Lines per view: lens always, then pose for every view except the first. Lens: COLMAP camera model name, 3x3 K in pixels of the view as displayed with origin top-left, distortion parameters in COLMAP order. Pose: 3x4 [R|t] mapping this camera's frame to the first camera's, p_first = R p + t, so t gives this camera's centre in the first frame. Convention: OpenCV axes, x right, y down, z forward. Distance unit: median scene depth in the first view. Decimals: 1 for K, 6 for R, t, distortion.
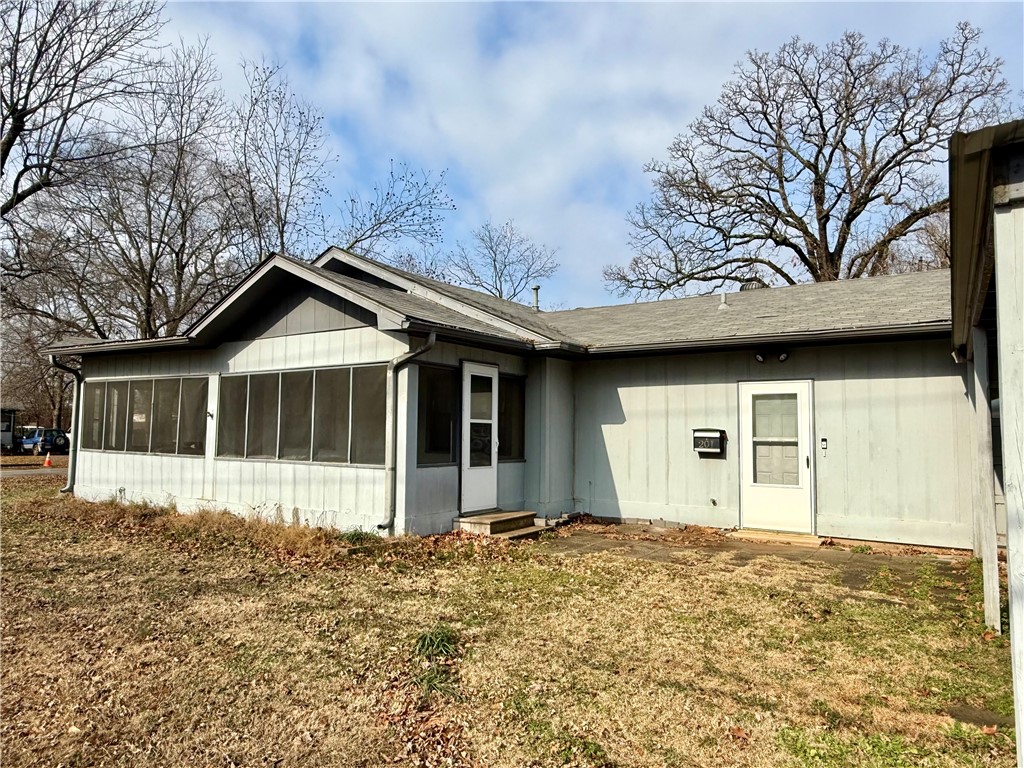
lens RADIAL K [[637.0, 0, 505.6], [0, 637.0, 384.1], [0, 0, 1]] dist [0.000597, 0.001056]
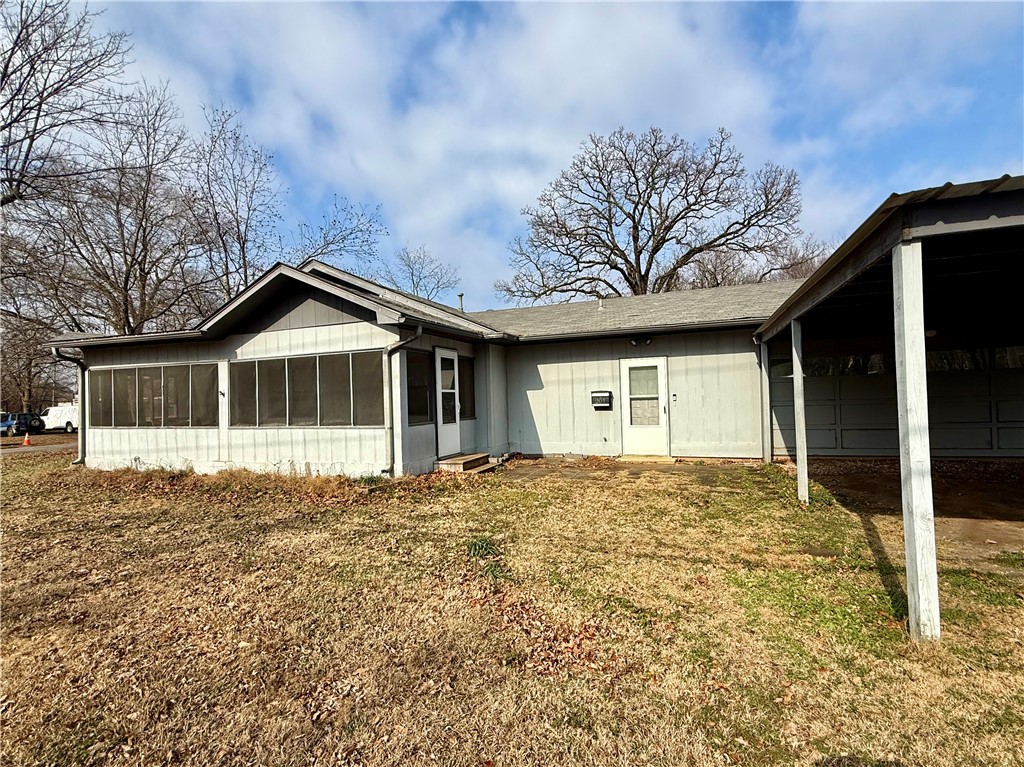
lens RADIAL K [[449.7, 0, 512.7], [0, 449.7, 389.2], [0, 0, 1]] dist [0.001222, -0.001004]
pose [[0.974170, -0.033167, 0.223367, -0.117969], [0.021378, 0.998258, 0.054990, 0.003910], [-0.224802, -0.048795, 0.973182, 0.019765]]
